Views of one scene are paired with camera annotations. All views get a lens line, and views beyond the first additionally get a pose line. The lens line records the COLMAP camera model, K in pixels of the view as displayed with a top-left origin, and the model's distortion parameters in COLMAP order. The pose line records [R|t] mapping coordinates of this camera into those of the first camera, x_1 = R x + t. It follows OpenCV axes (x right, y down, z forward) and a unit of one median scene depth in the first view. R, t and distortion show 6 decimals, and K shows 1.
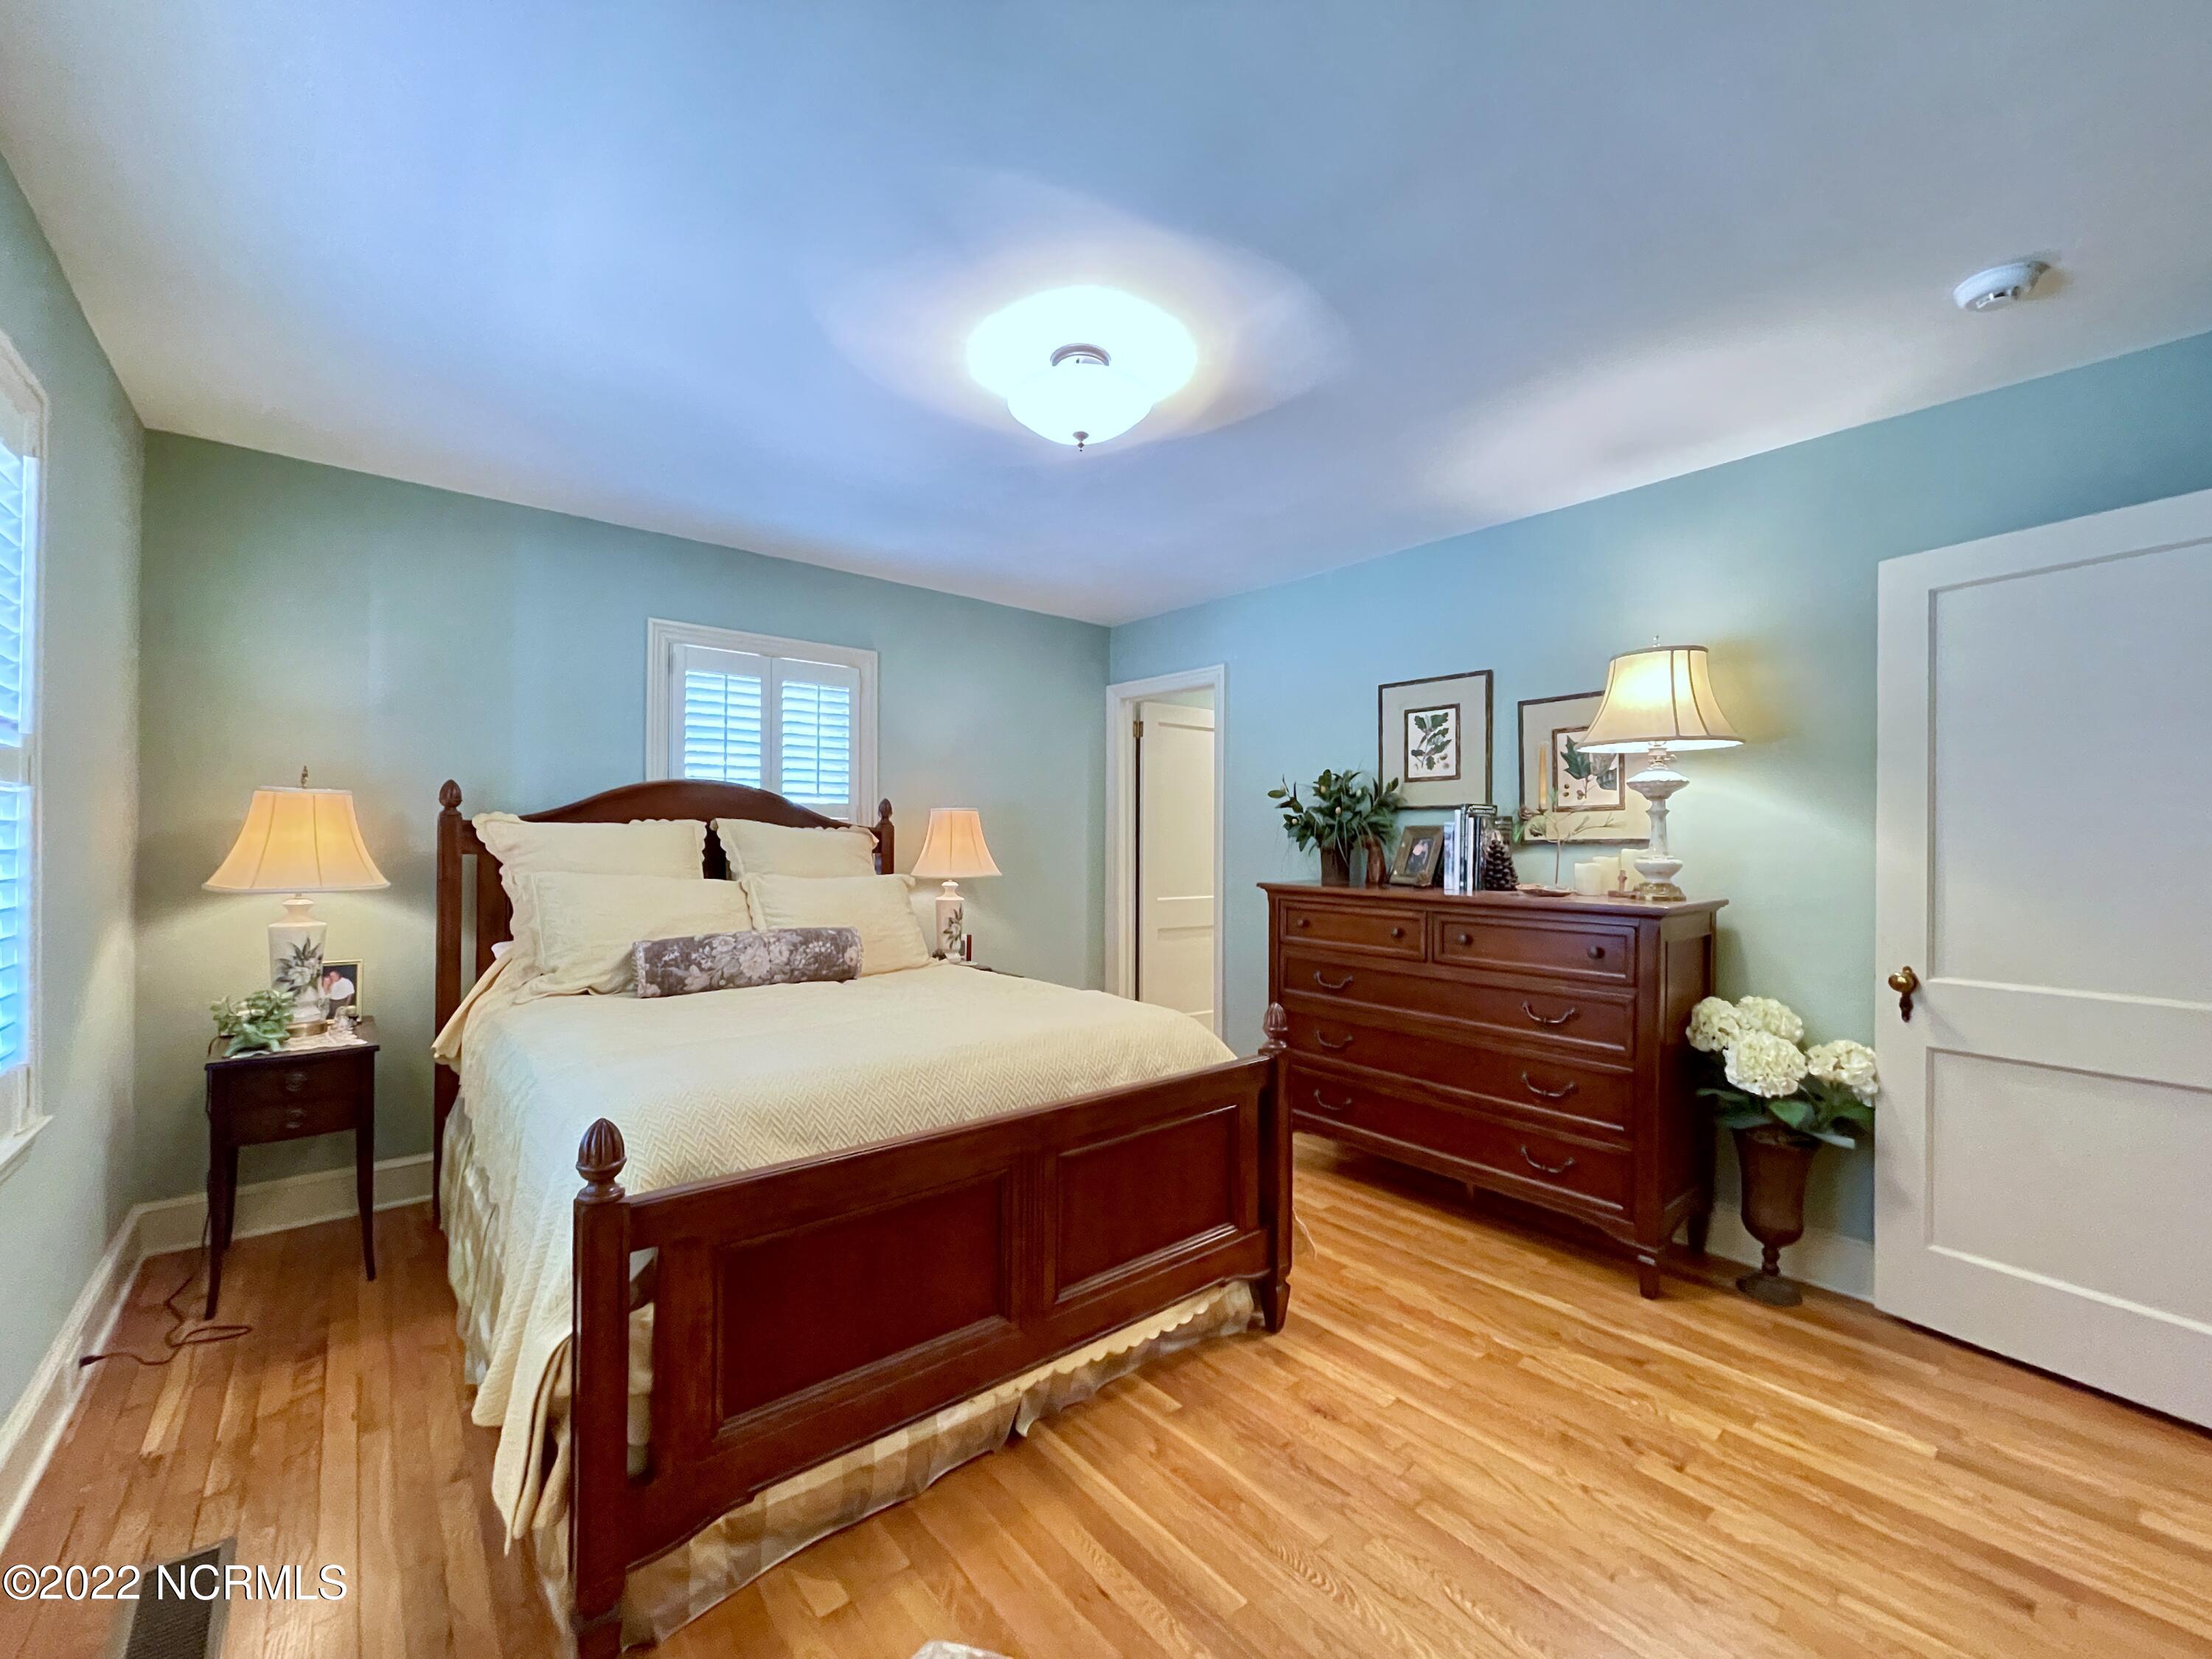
lens RADIAL K [[907.5, 0, 1106.8], [0, 907.5, 831.7], [0, 0, 1]] dist [-0.001801, 0.000663]
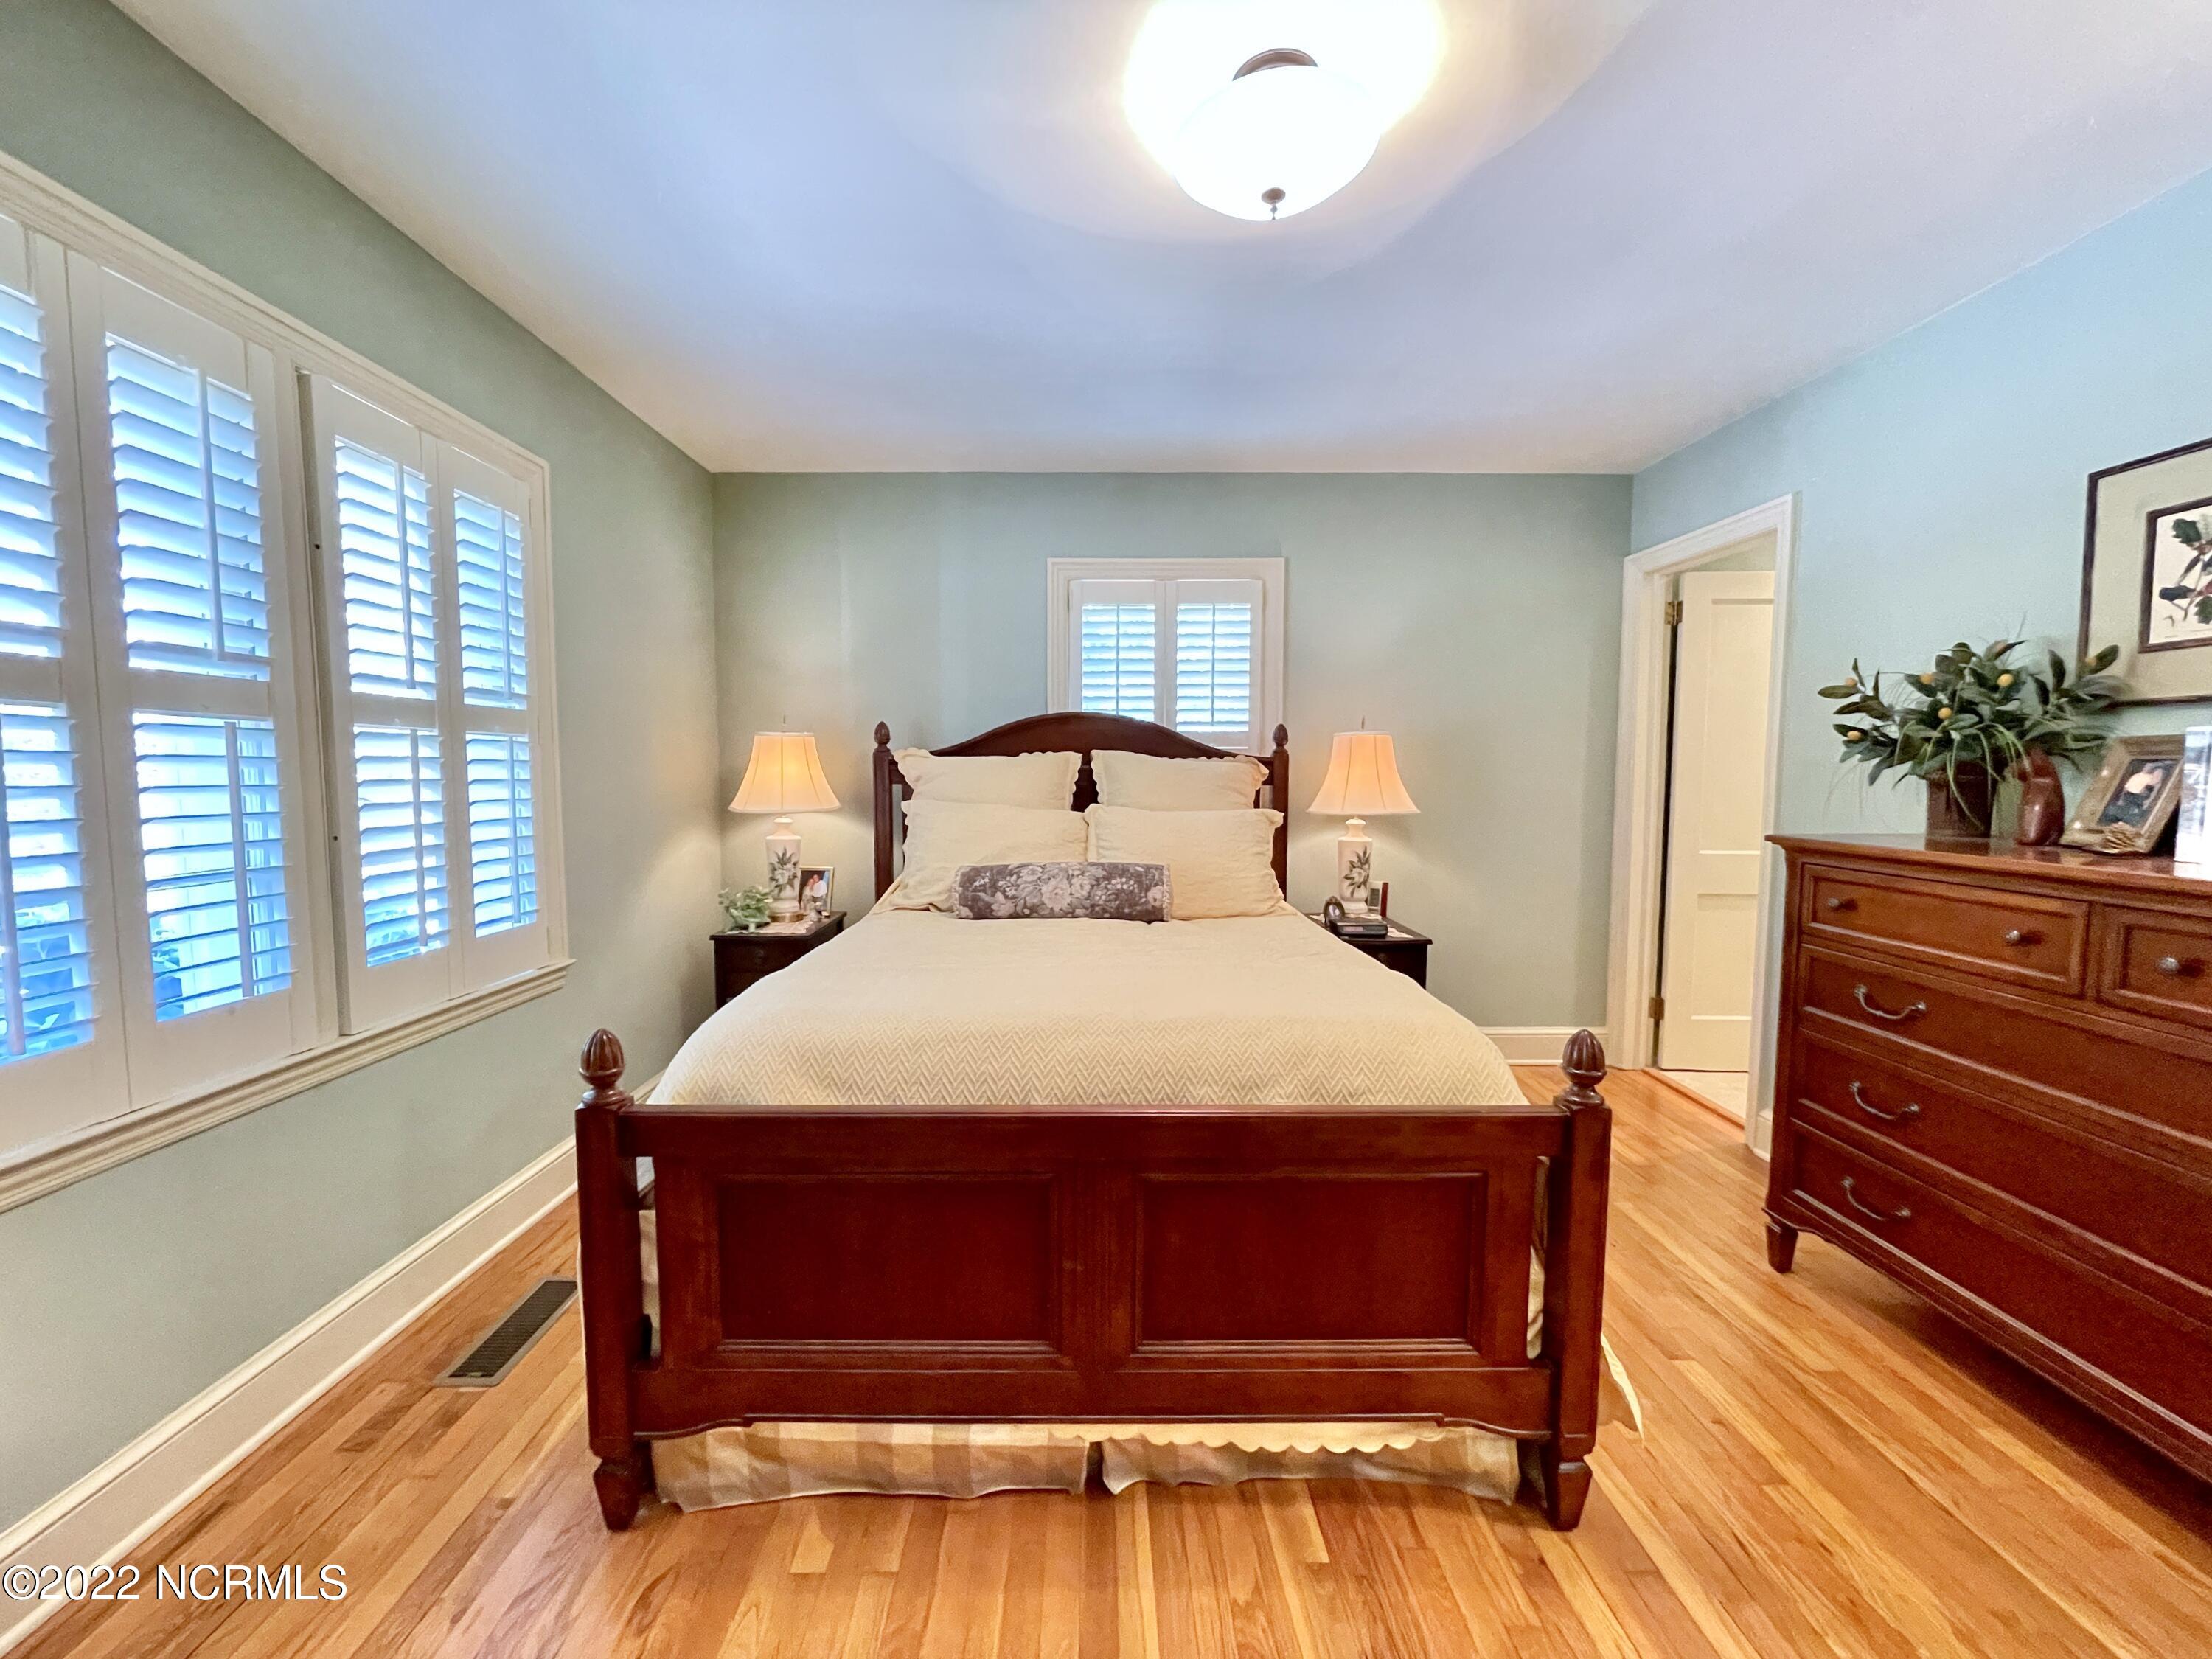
lens RADIAL K [[907.5, 0, 1098.4], [0, 907.5, 836.2], [0, 0, 1]] dist [-0.001801, 0.000663]
pose [[0.764631, 0.040522, -0.643194, 0.264468], [0.010546, 0.997101, 0.075355, 0.006071], [0.644383, -0.064402, 0.761987, 0.263095]]
